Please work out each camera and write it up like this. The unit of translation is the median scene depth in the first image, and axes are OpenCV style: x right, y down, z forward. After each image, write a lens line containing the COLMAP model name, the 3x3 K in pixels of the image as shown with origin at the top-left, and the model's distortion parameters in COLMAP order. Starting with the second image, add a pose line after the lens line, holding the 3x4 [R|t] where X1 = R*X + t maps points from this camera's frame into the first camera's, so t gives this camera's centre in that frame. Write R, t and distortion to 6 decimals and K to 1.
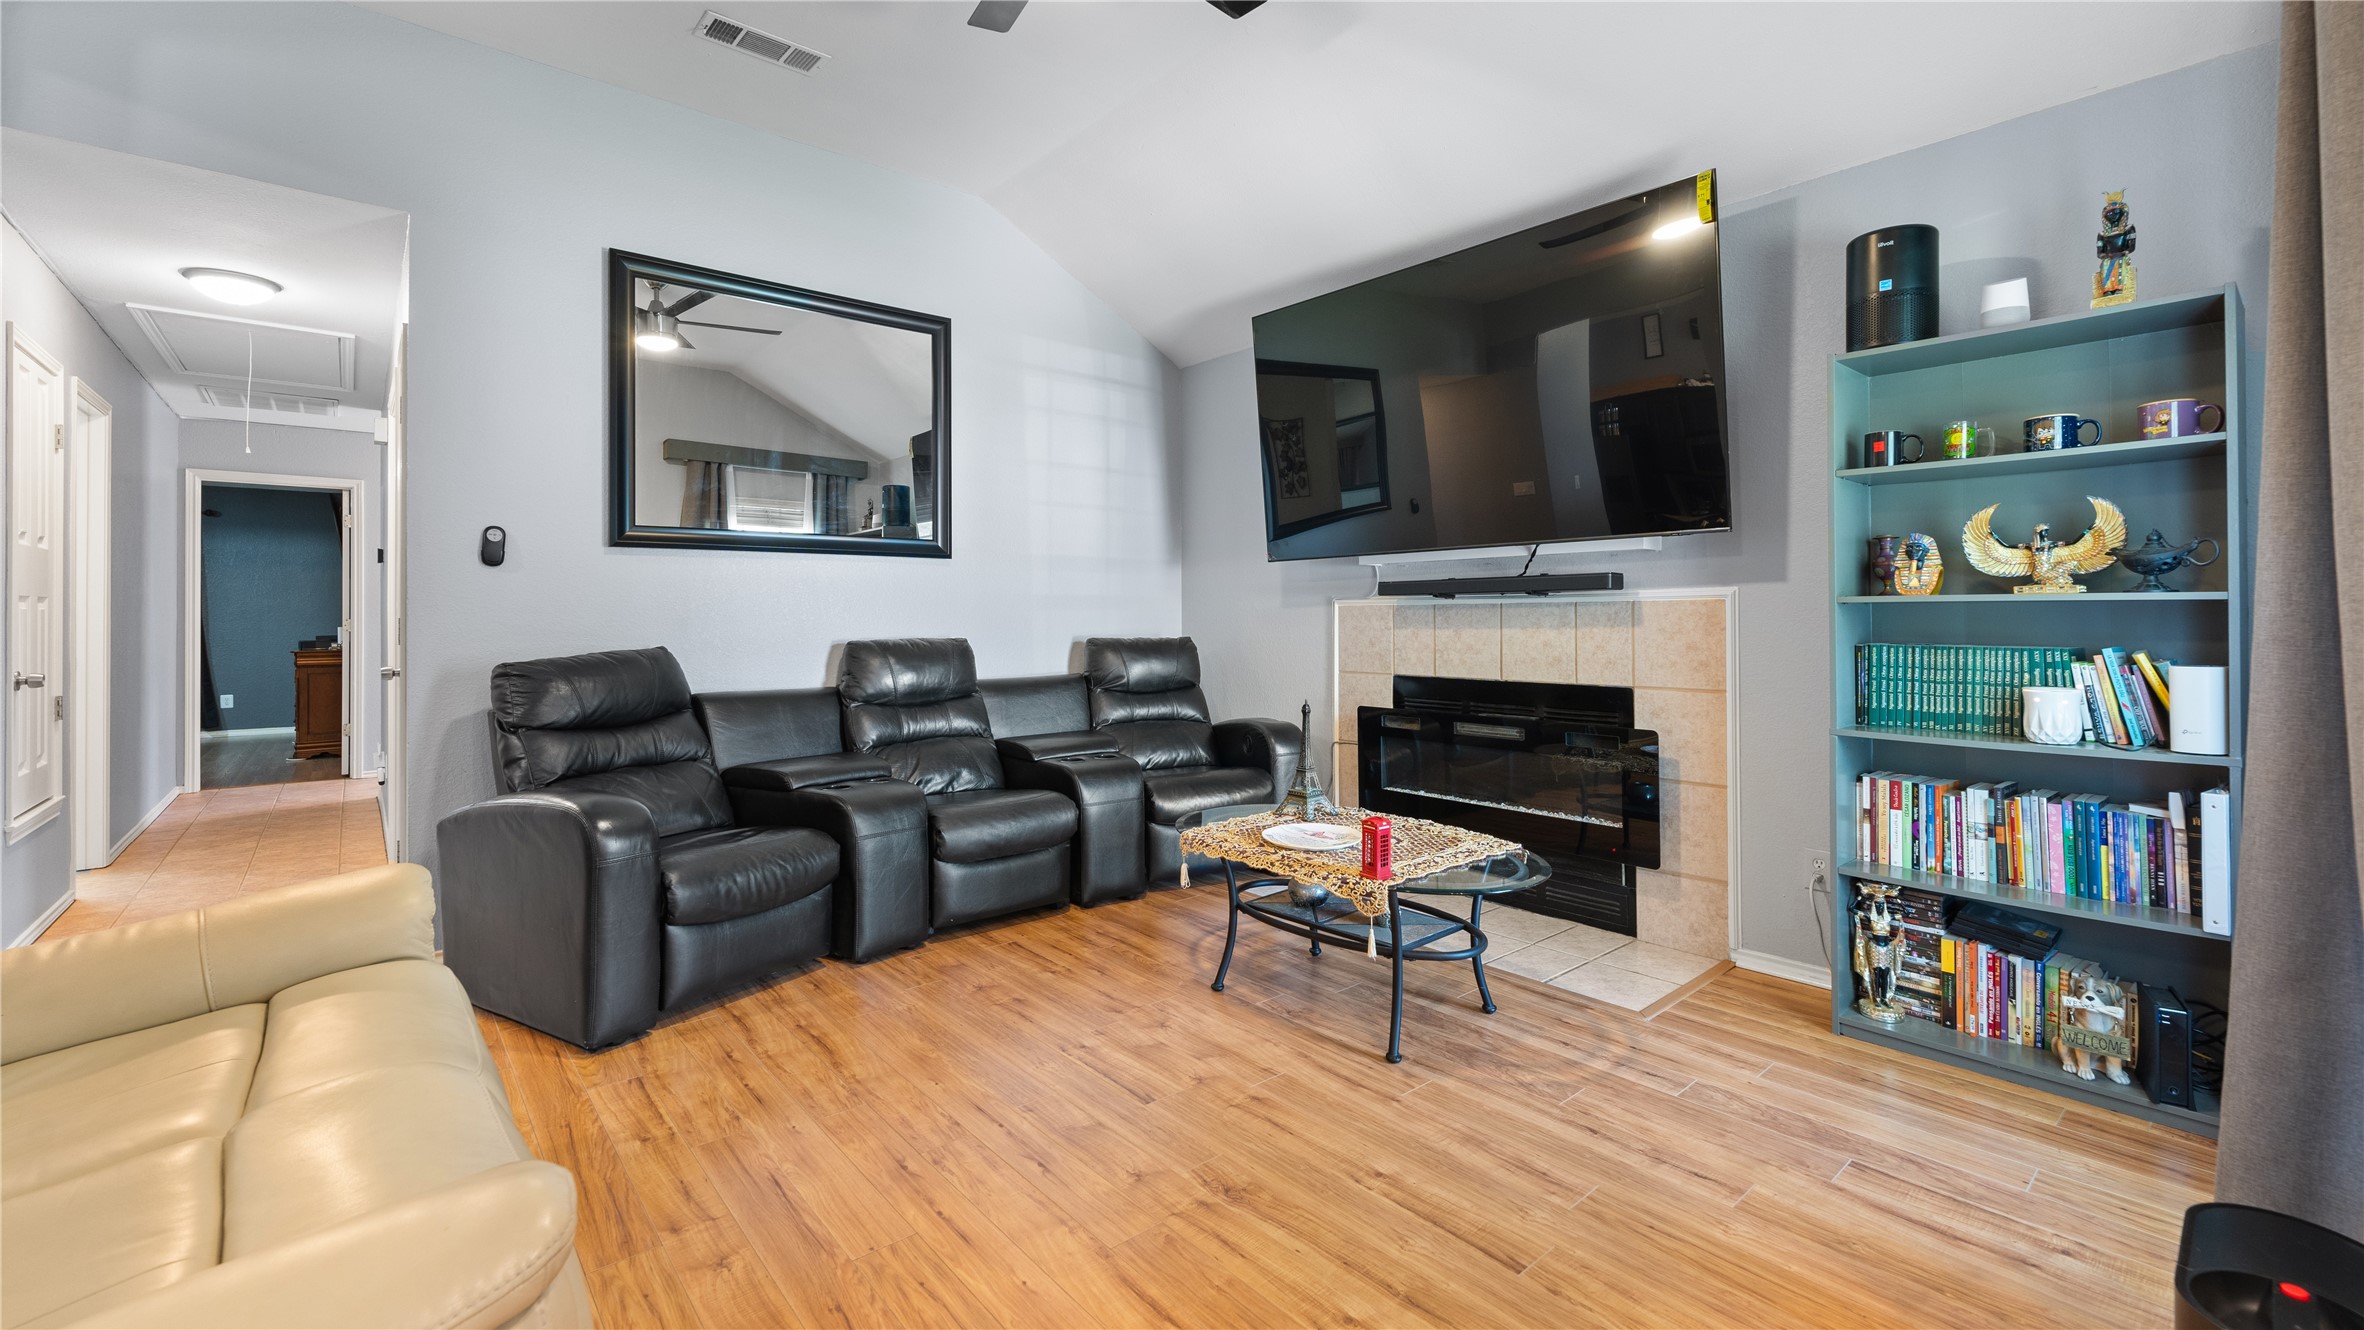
lens RADIAL K [[972.1, 0, 1187.0], [0, 972.1, 613.0], [0, 0, 1]] dist [0.001747, 0.000126]
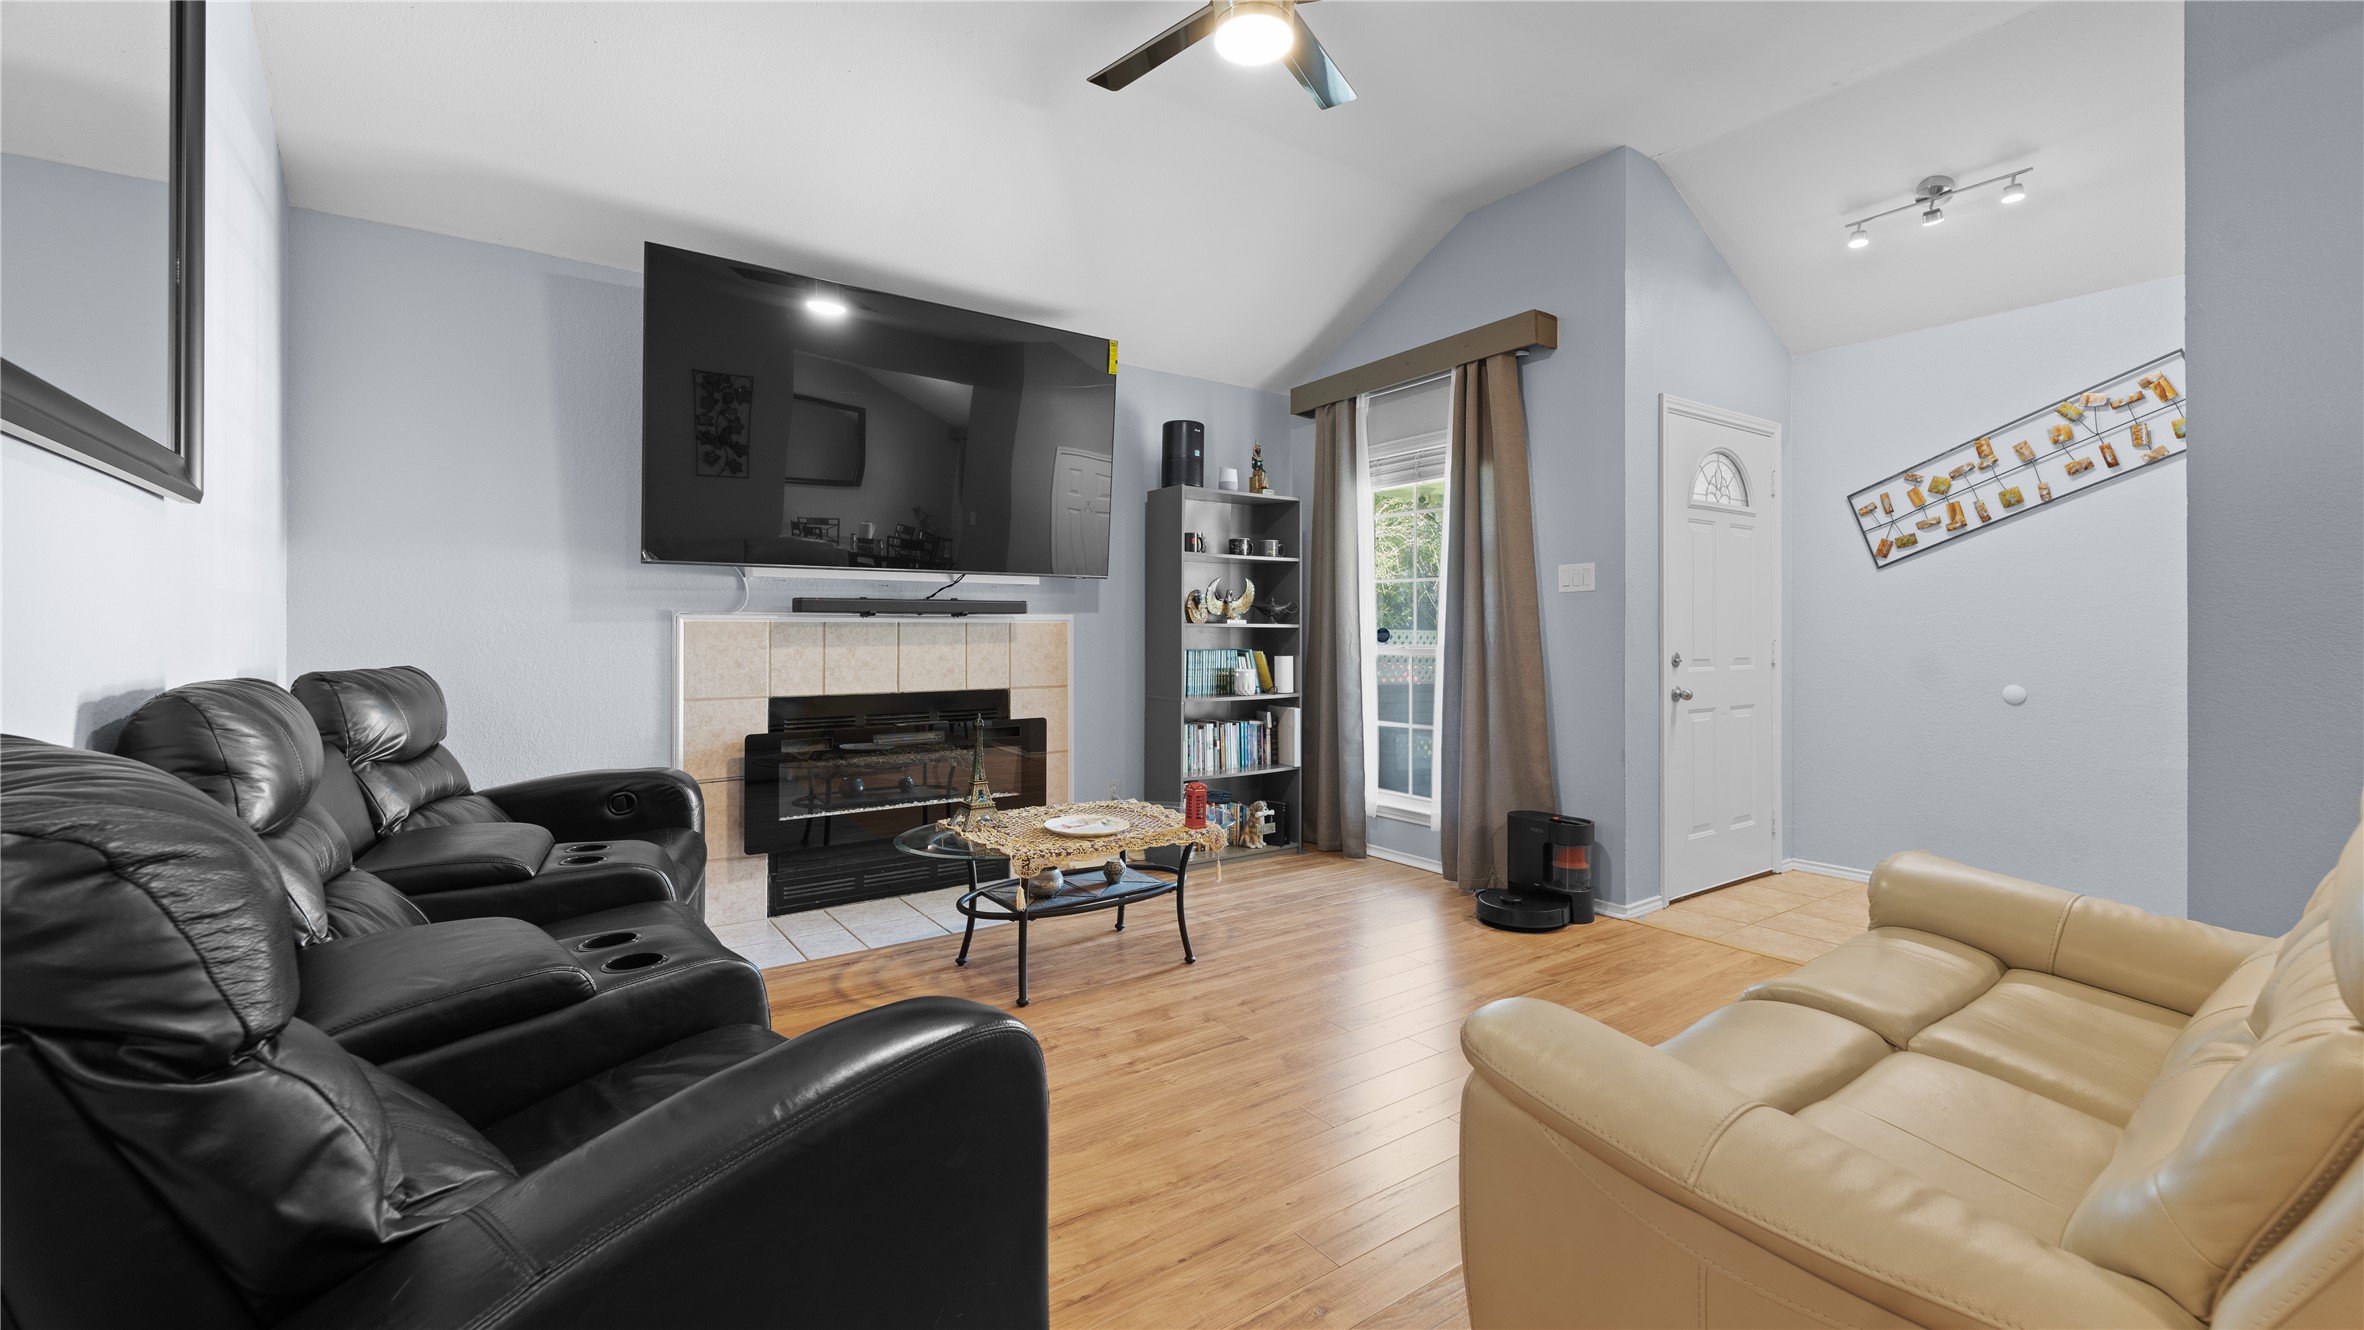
lens RADIAL K [[968.6, 0, 1176.1], [0, 968.6, 638.4], [0, 0, 1]] dist [0.001532, 0.000059]
pose [[0.100385, -0.001632, 0.994947, -0.956037], [-0.003036, 0.999993, 0.001946, 0.006399], [-0.994944, -0.003216, 0.100380, 0.748642]]
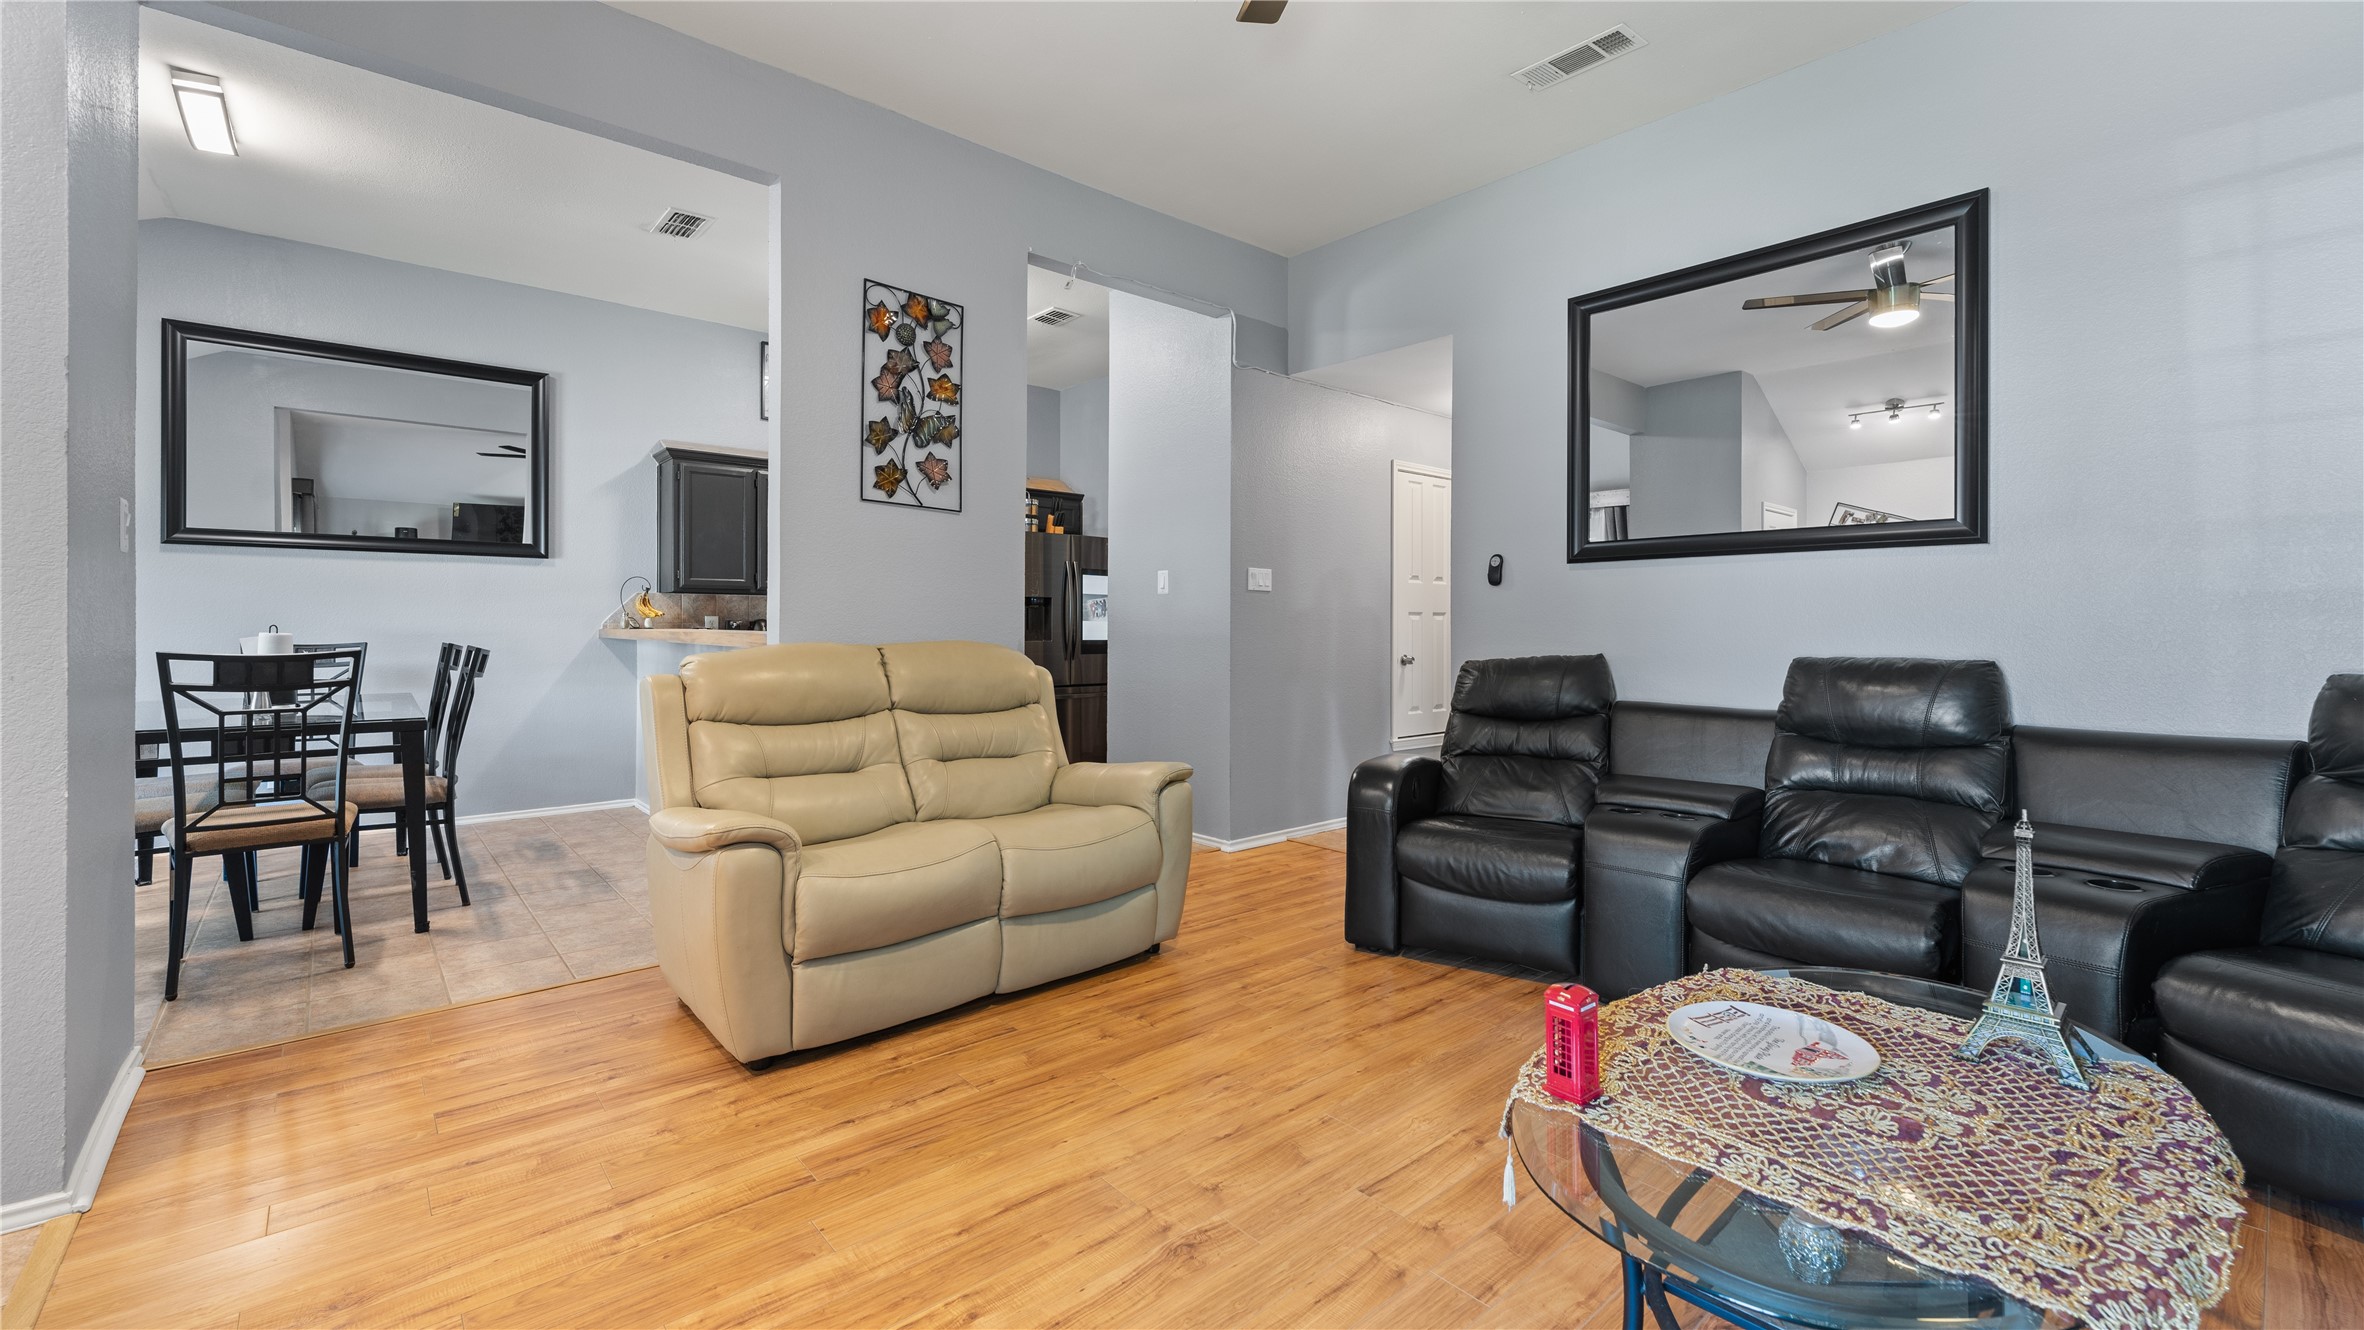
lens RADIAL K [[972.1, 0, 1187.0], [0, 972.1, 613.0], [0, 0, 1]] dist [0.001747, 0.000126]
pose [[0.013155, -0.008915, -0.999874, 0.636984], [-0.000534, 0.999960, -0.008923, 0.000108], [0.999913, 0.000651, 0.013150, 0.645385]]
